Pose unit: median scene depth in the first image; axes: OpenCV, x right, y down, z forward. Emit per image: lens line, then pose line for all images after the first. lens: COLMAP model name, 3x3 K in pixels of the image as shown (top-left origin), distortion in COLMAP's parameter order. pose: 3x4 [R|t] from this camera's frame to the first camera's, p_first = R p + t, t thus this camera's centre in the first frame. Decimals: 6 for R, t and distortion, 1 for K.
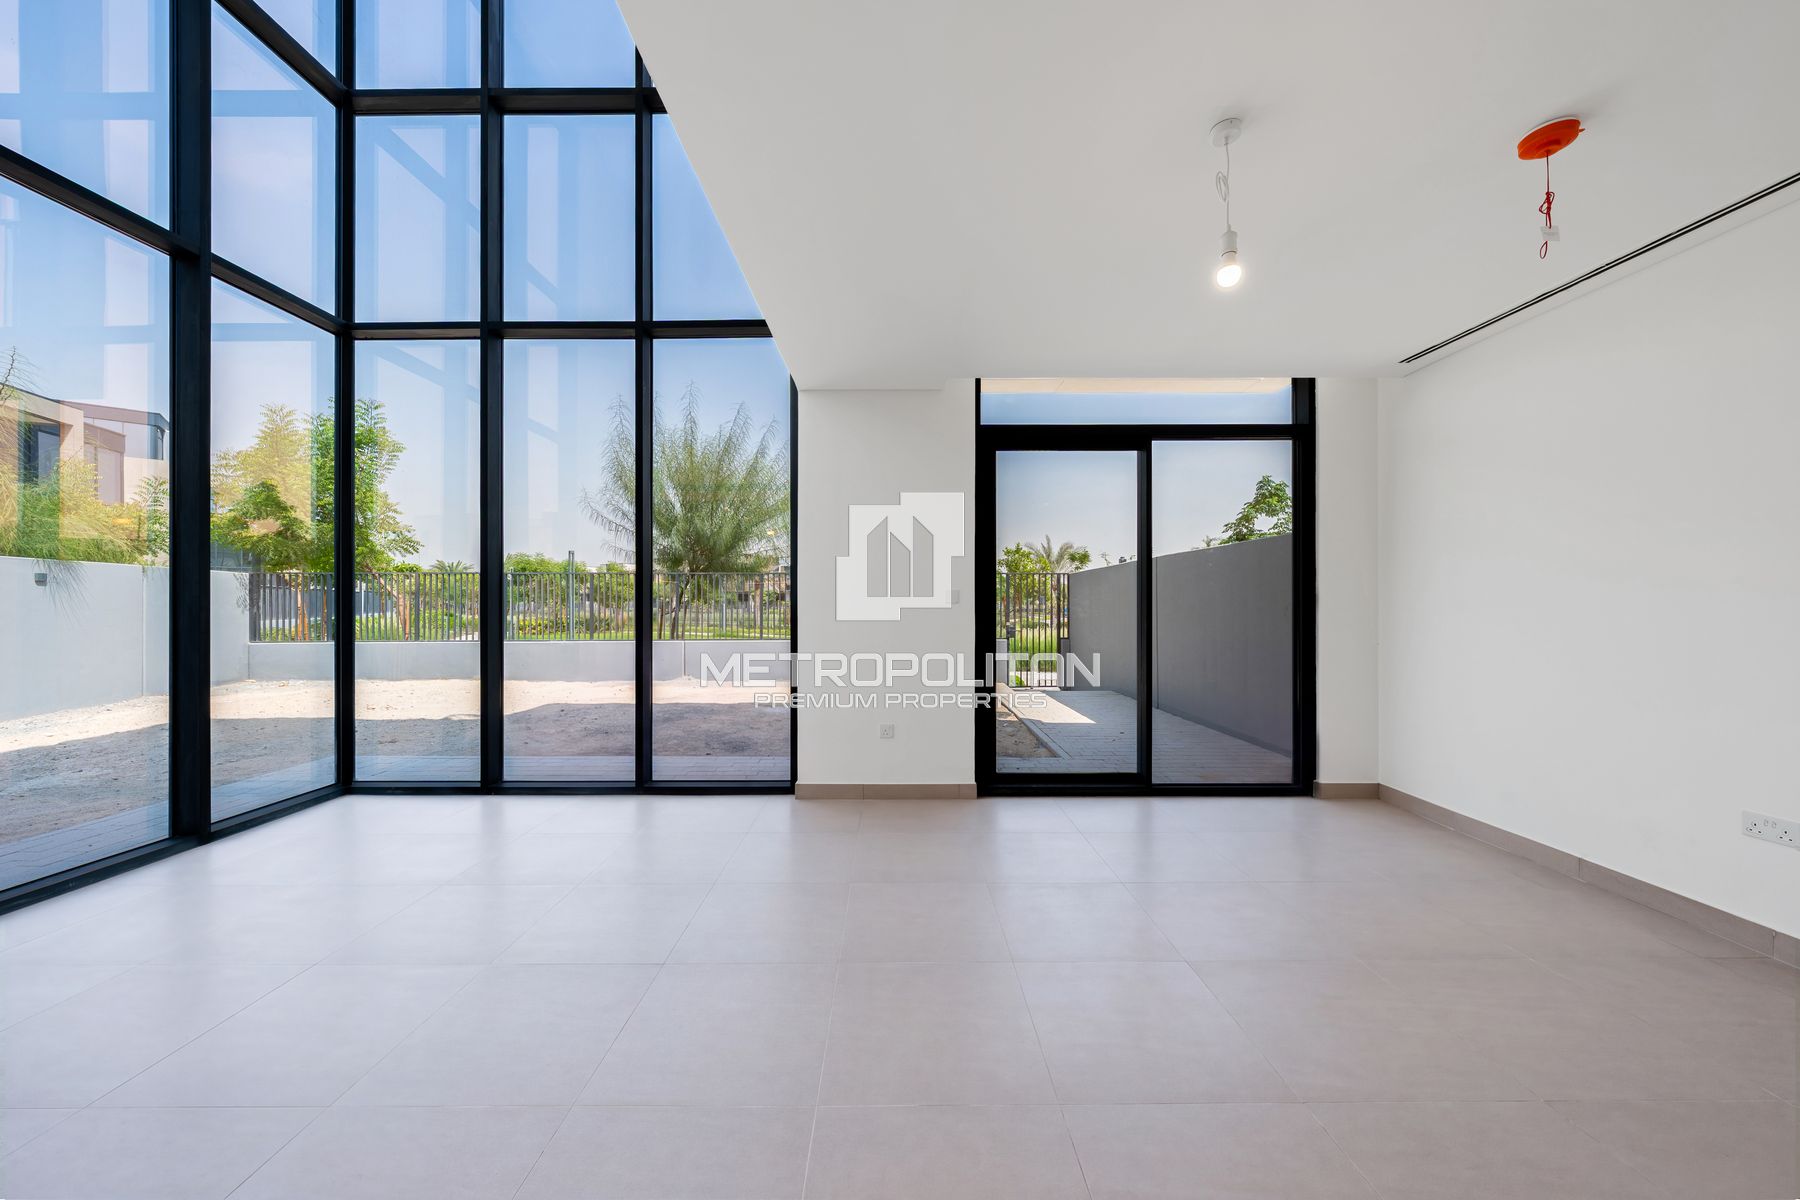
lens RADIAL K [[607.7, 0, 898.4], [0, 607.7, 604.5], [0, 0, 1]] dist [0.000918, 0.000046]
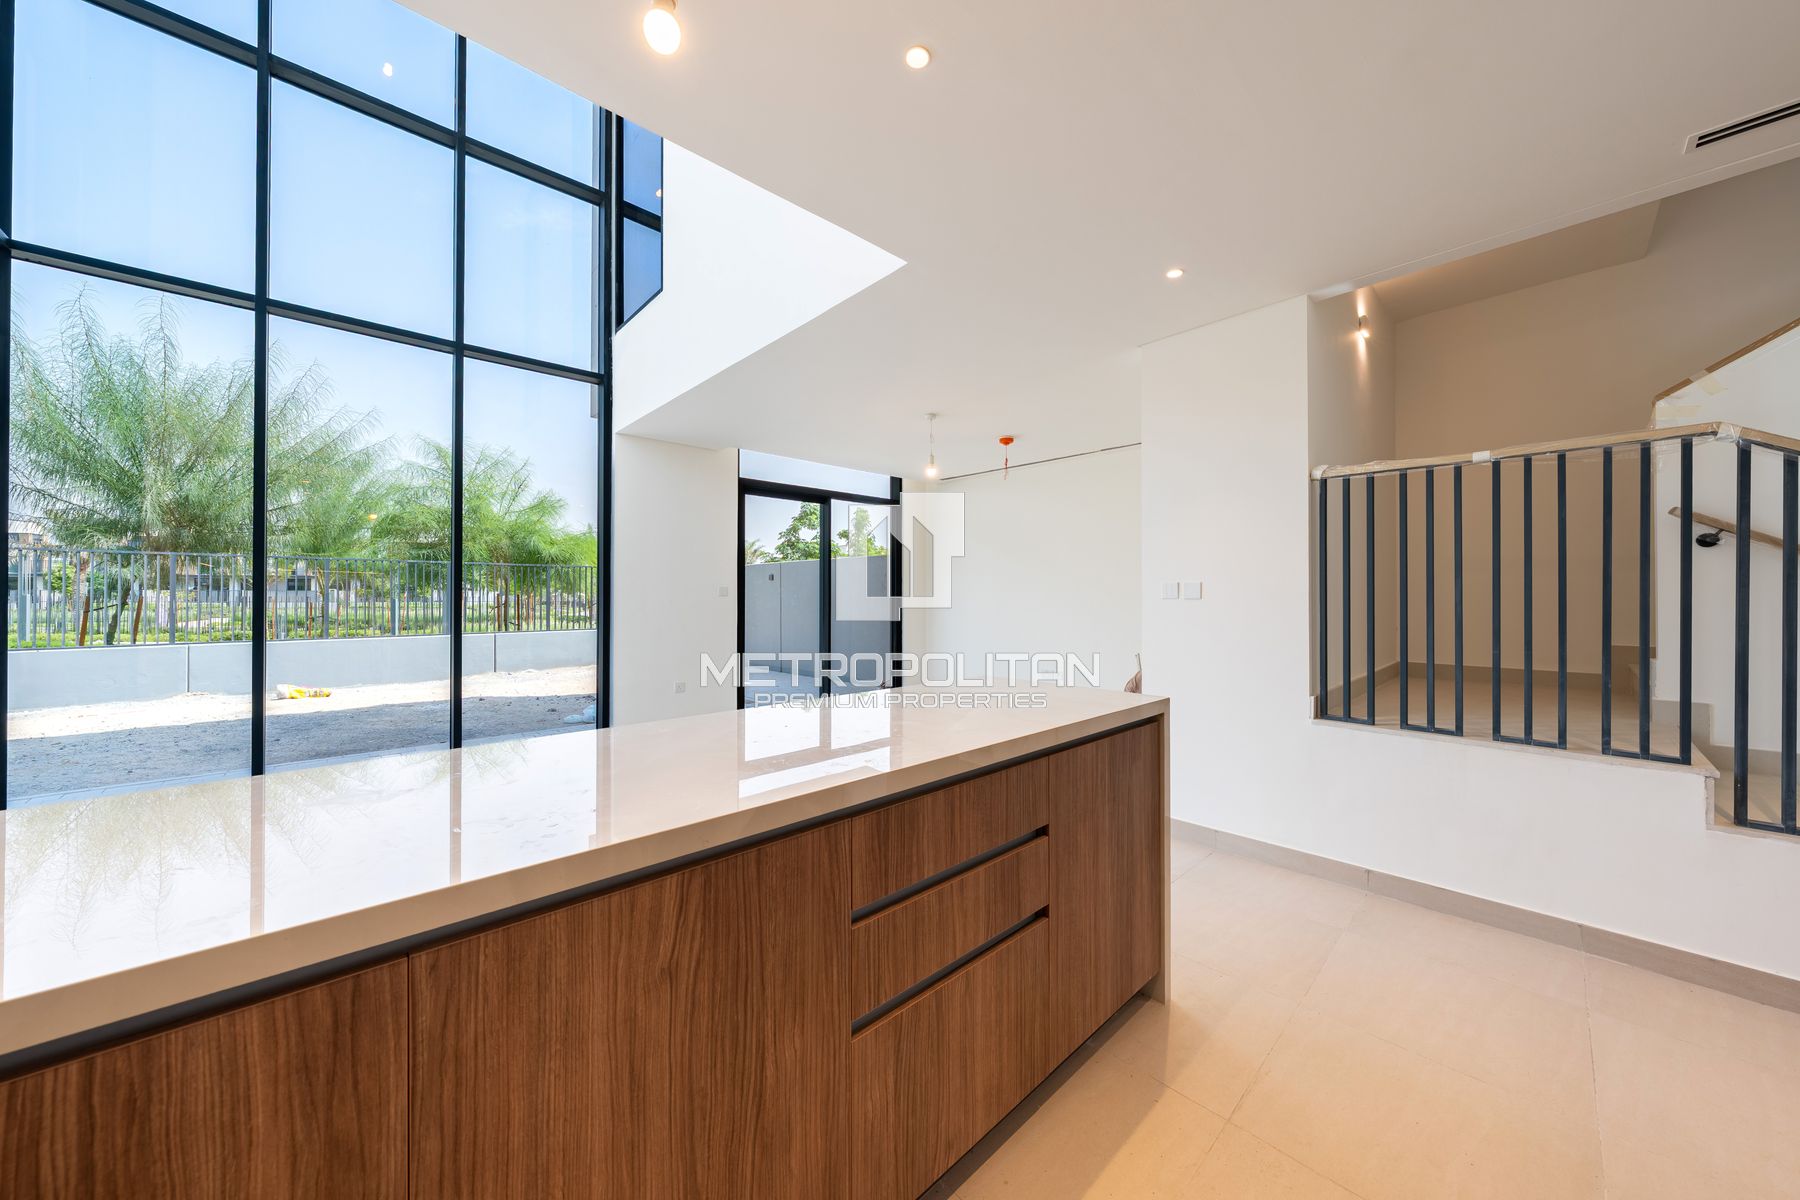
lens RADIAL K [[609.9, 0, 897.9], [0, 609.9, 597.3], [0, 0, 1]] dist [0.001202, -0.000027]
pose [[0.728112, -0.003835, 0.685447, -0.590739], [0.001289, 0.999990, 0.004225, -0.012863], [-0.685457, -0.002193, 0.728110, -0.346575]]
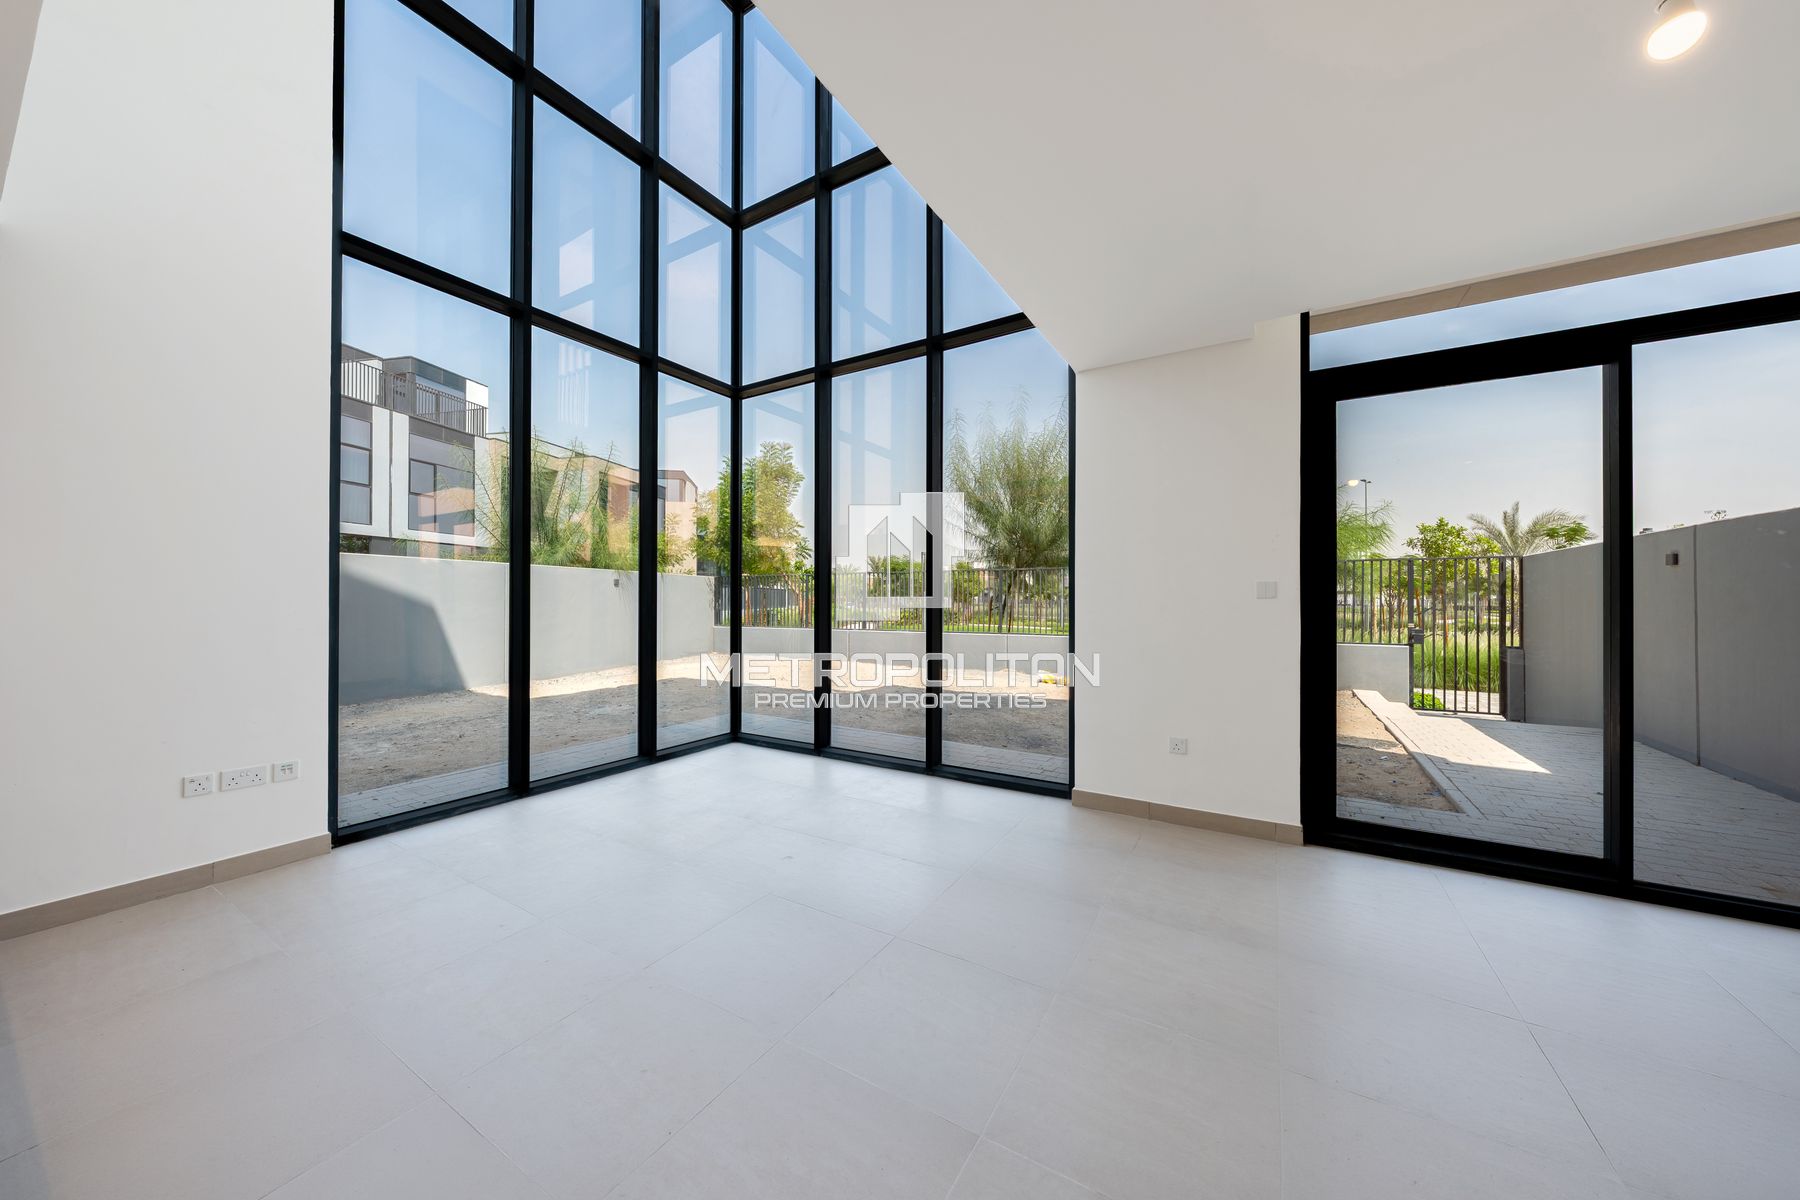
lens RADIAL K [[609.9, 0, 897.9], [0, 609.9, 597.3], [0, 0, 1]] dist [0.001202, -0.000027]
pose [[0.852766, -0.000618, -0.522292, 0.090198], [-0.001189, 0.999994, -0.003126, 0.000030], [0.522291, 0.003287, 0.852761, 0.045322]]
